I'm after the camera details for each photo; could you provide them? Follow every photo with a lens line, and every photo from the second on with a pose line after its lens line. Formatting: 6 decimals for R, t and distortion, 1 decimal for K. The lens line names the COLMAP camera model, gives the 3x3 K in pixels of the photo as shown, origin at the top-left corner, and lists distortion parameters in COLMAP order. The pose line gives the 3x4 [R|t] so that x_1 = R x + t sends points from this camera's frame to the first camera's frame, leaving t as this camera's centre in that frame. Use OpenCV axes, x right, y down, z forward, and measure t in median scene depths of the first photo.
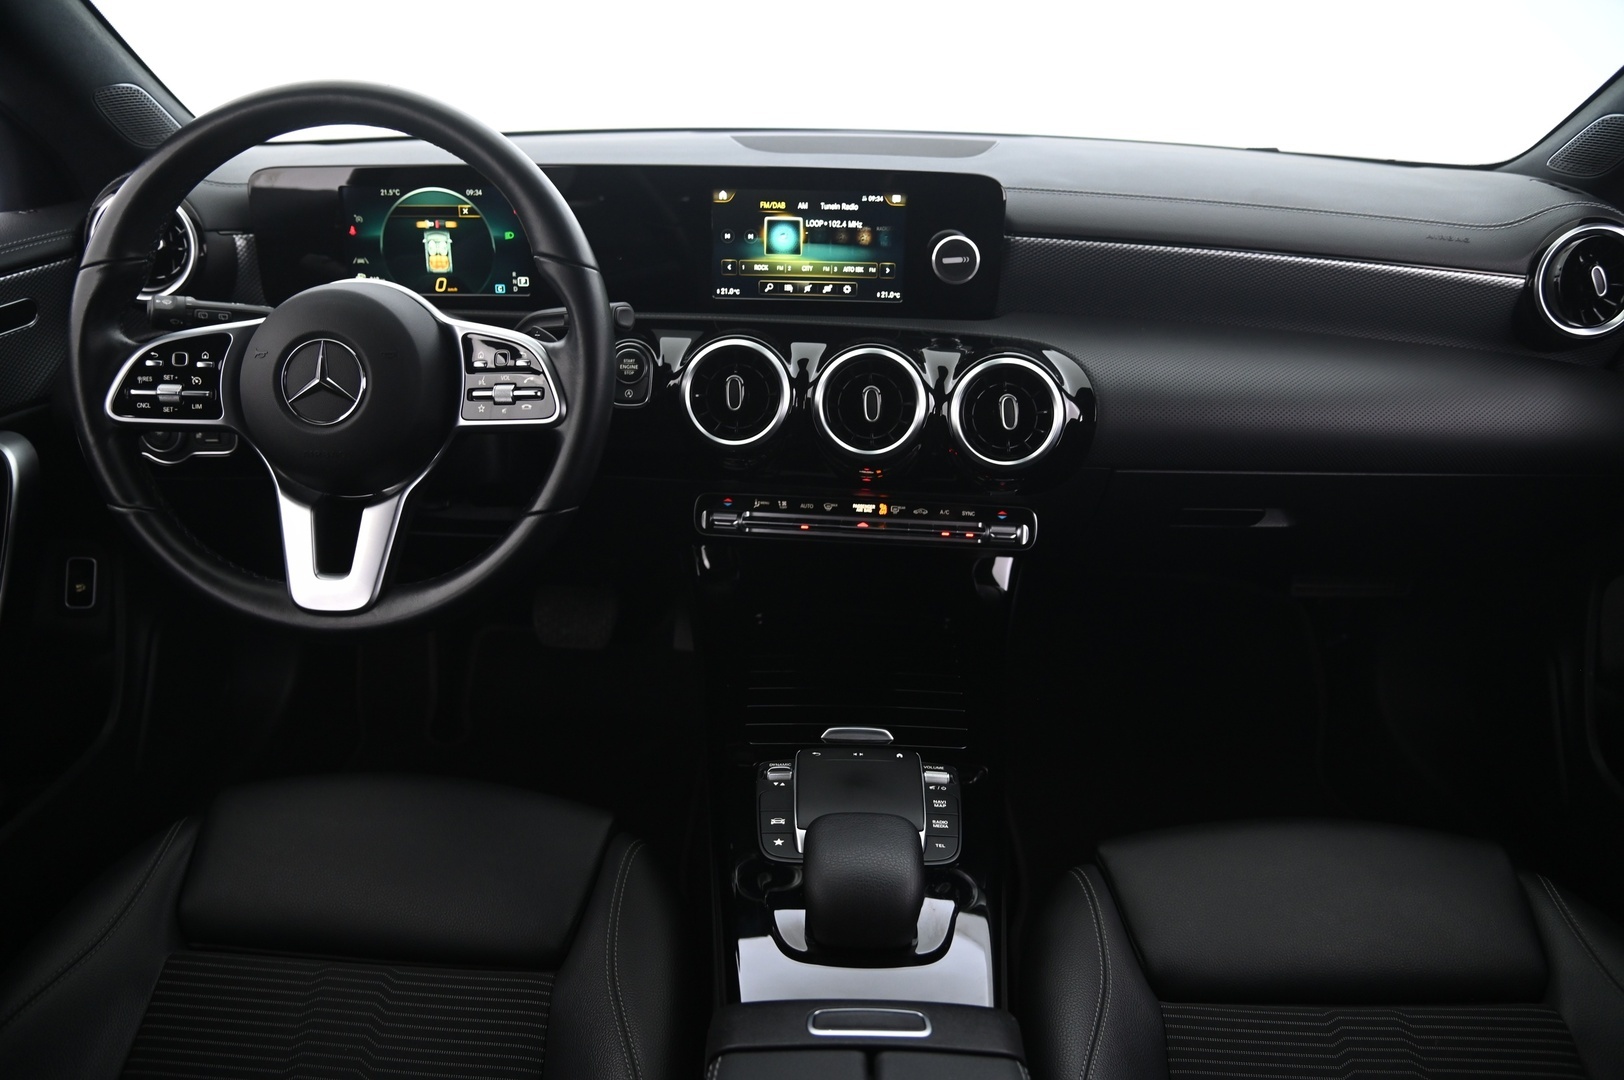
lens RADIAL K [[1185.0, 0, 806.9], [0, 1185.0, 538.0], [0, 0, 1]] dist [-0.077400, 0.049040]
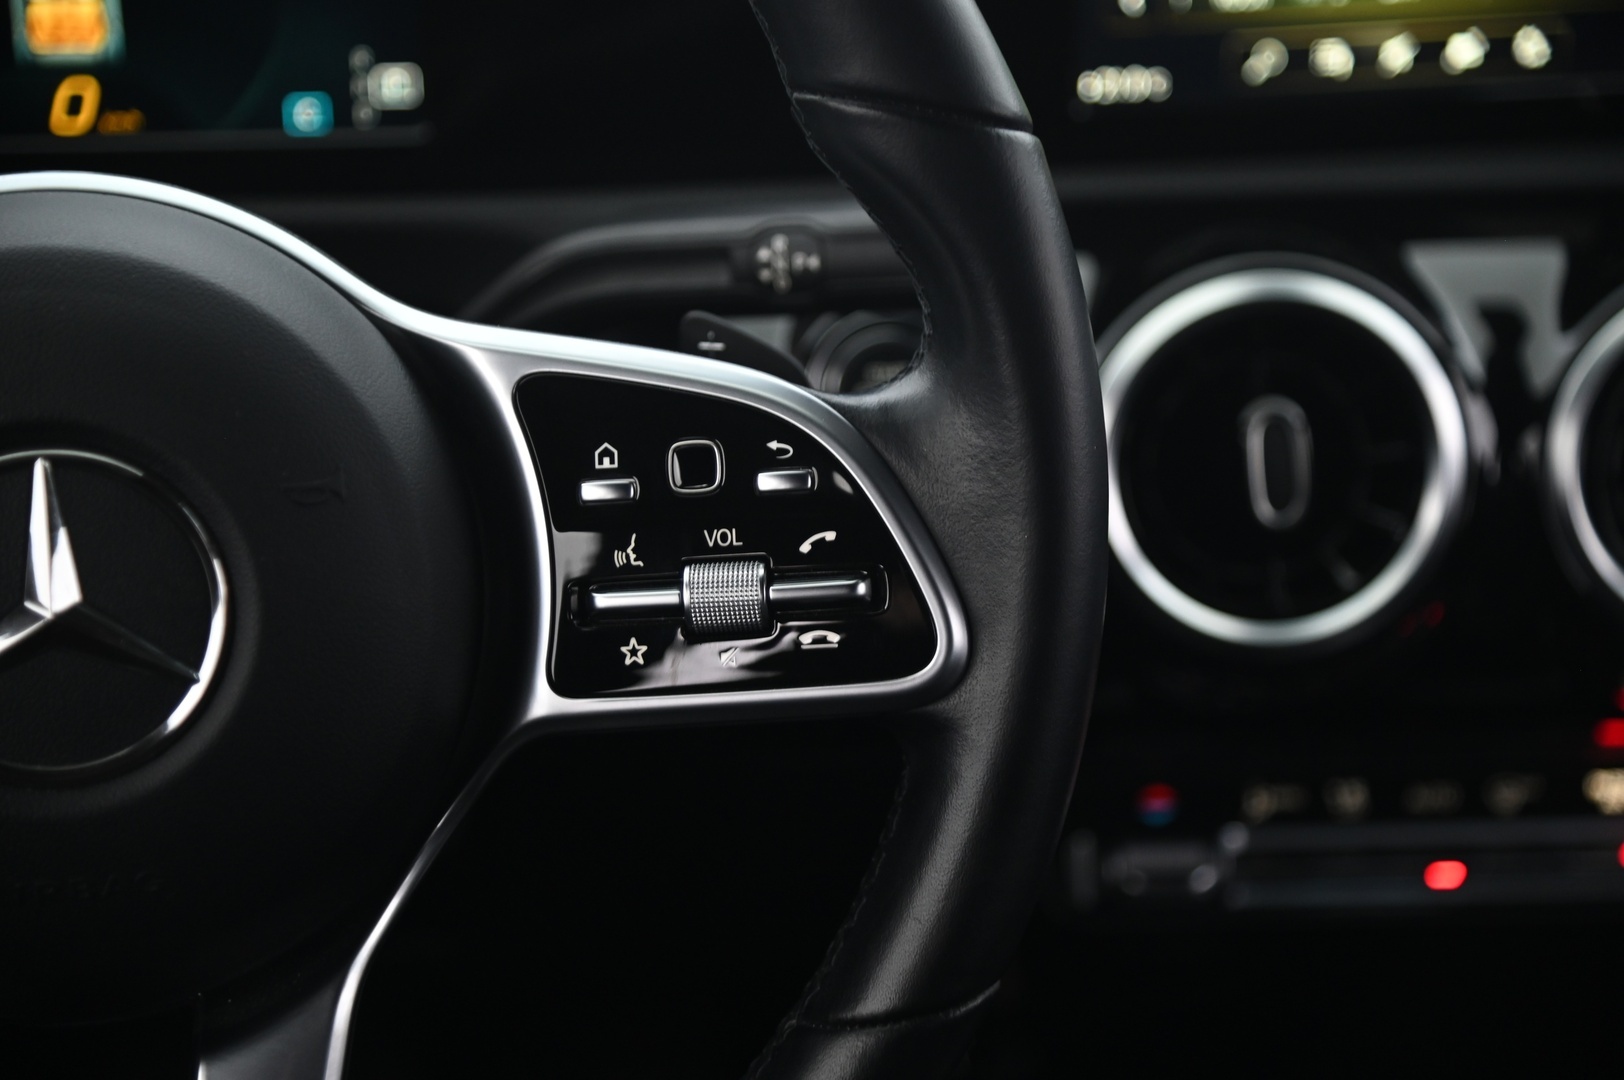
lens RADIAL K [[3841.4, 0, 807.2], [0, 3841.4, 545.7], [0, 0, 1]] dist [0.552679, 0.000000]
pose [[0.979354, -0.082915, 0.184367, -0.336708], [0.080313, 0.996537, 0.021549, -0.127084], [-0.185516, -0.006297, 0.982621, 0.086578]]
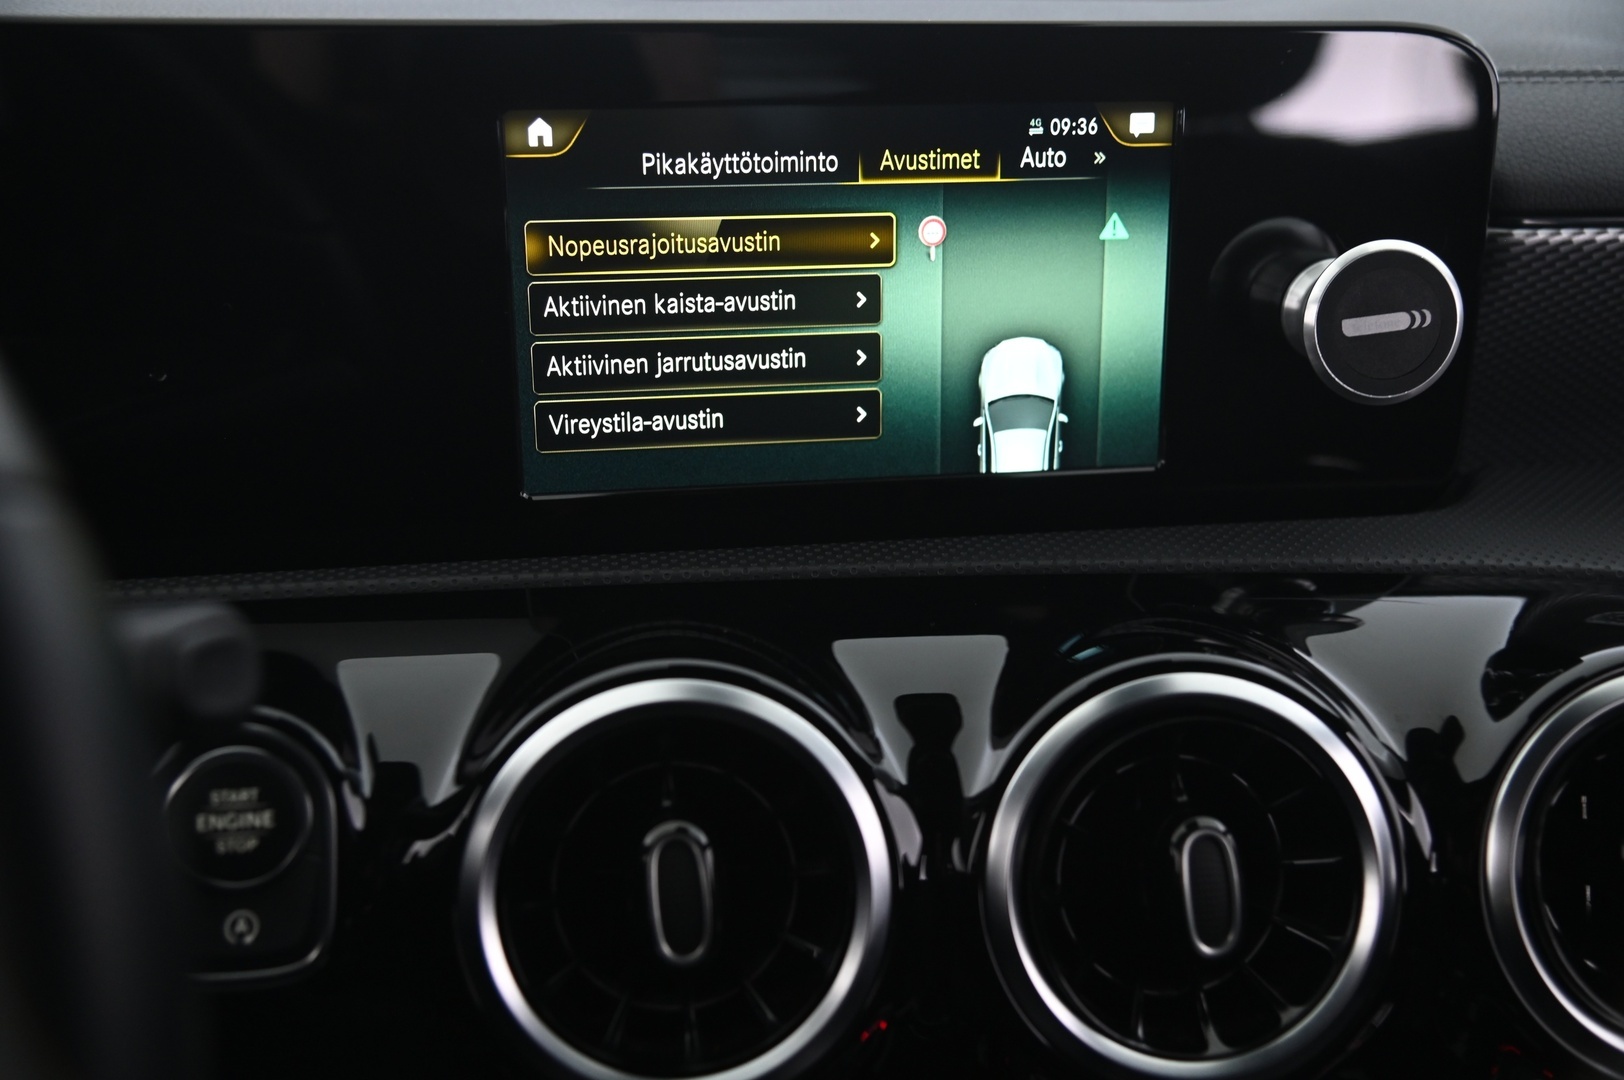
lens RADIAL K [[1747.5, 0, 822.9], [0, 1747.5, 583.7], [0, 0, 1]] dist [0.040874, 0.000000]
pose [[0.978951, -0.079846, 0.187828, -0.092840], [0.094193, 0.993179, -0.068731, -0.152422], [-0.181059, 0.084977, 0.979794, 0.597364]]
